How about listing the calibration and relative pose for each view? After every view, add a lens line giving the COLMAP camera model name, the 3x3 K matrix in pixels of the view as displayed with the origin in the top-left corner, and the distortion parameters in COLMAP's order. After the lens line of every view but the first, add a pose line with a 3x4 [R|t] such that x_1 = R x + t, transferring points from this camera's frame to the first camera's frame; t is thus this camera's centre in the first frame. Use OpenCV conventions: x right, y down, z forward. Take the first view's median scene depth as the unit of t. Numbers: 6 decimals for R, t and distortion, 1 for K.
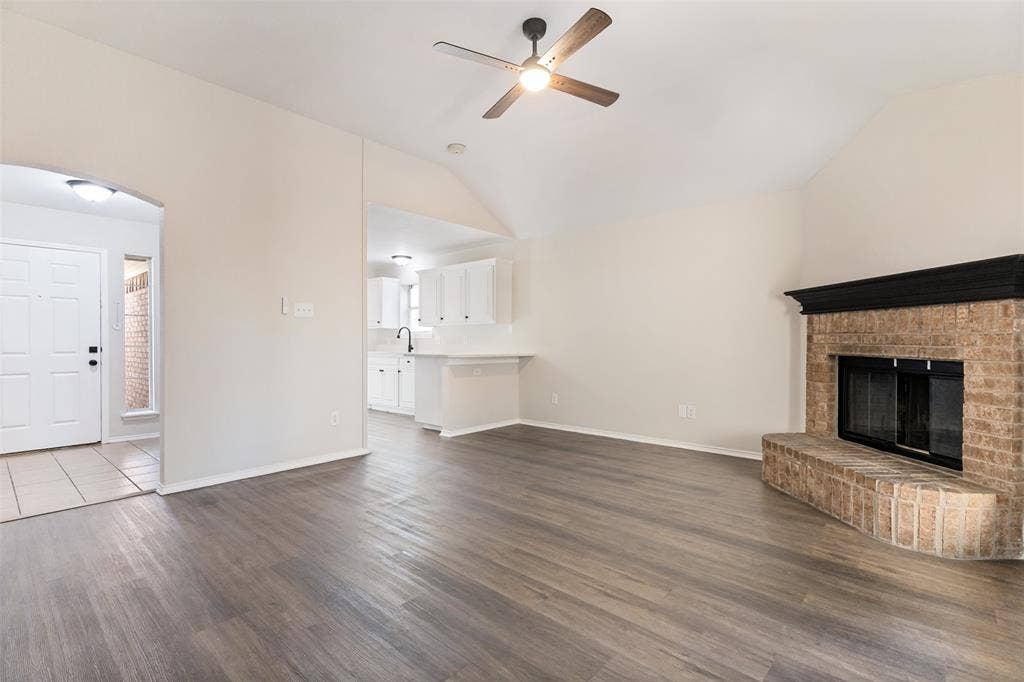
lens RADIAL K [[466.5, 0, 515.6], [0, 466.5, 341.1], [0, 0, 1]] dist [0.002129, -0.000035]
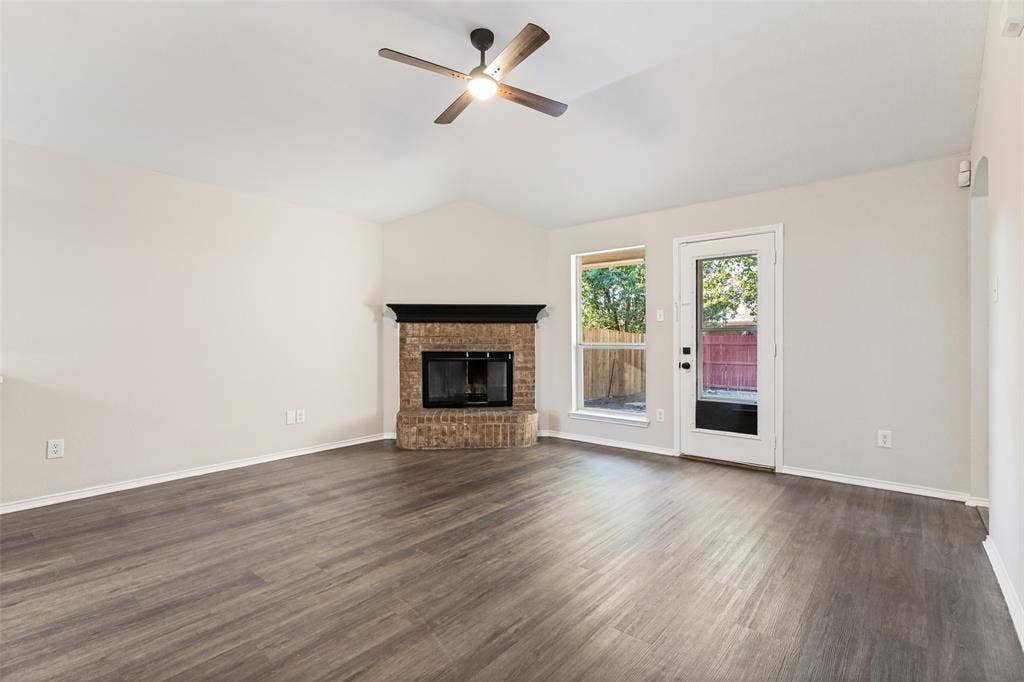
lens RADIAL K [[466.5, 0, 513.6], [0, 466.5, 339.1], [0, 0, 1]] dist [0.002129, -0.000035]
pose [[-0.022127, -0.001351, 0.999754, -0.855209], [0.002681, 0.999995, 0.001410, -0.011708], [-0.999752, 0.002711, -0.022123, 0.820832]]
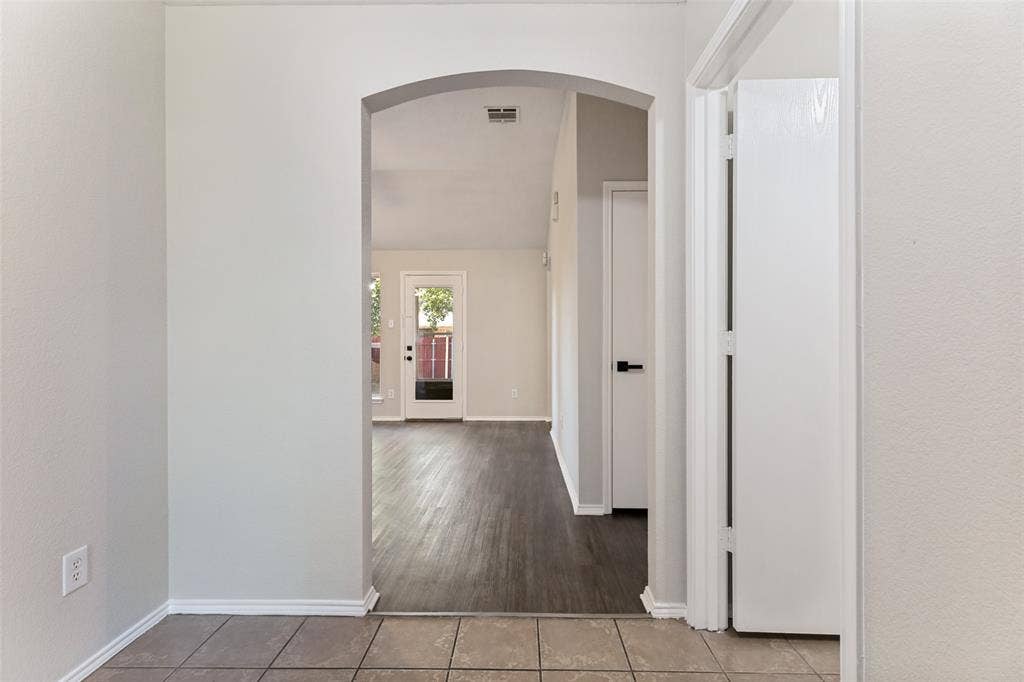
lens RADIAL K [[466.5, 0, 512.4], [0, 466.5, 342.6], [0, 0, 1]] dist [0.002129, -0.000035]
pose [[-0.643512, 0.000825, 0.765436, -1.272924], [0.004255, 0.999988, 0.002500, -0.002694], [-0.765424, 0.004866, -0.643508, 1.190045]]
